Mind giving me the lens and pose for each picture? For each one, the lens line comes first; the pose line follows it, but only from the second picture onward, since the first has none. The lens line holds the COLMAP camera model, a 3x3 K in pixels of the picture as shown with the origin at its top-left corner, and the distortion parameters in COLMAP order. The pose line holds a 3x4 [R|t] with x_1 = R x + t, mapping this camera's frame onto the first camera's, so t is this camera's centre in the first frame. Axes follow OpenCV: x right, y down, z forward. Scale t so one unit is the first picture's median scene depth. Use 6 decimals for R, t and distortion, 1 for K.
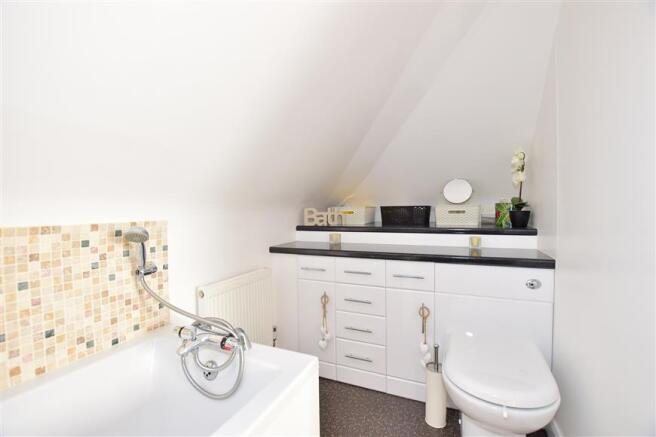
lens RADIAL K [[291.9, 0, 328.5], [0, 291.9, 217.3], [0, 0, 1]] dist [-0.030093, 0.004440]
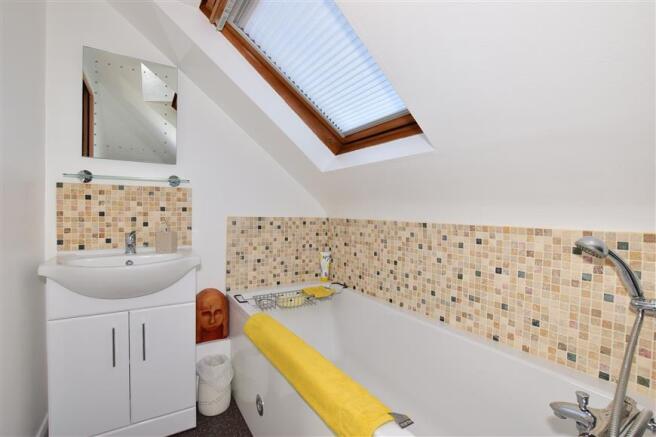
lens RADIAL K [[291.9, 0, 327.3], [0, 291.9, 216.1], [0, 0, 1]] dist [-0.030093, 0.004440]
pose [[-0.536190, 0.019532, -0.843872, 0.421632], [-0.031062, 0.998599, 0.042850, -0.040239], [0.843526, 0.049188, -0.534831, 0.876756]]
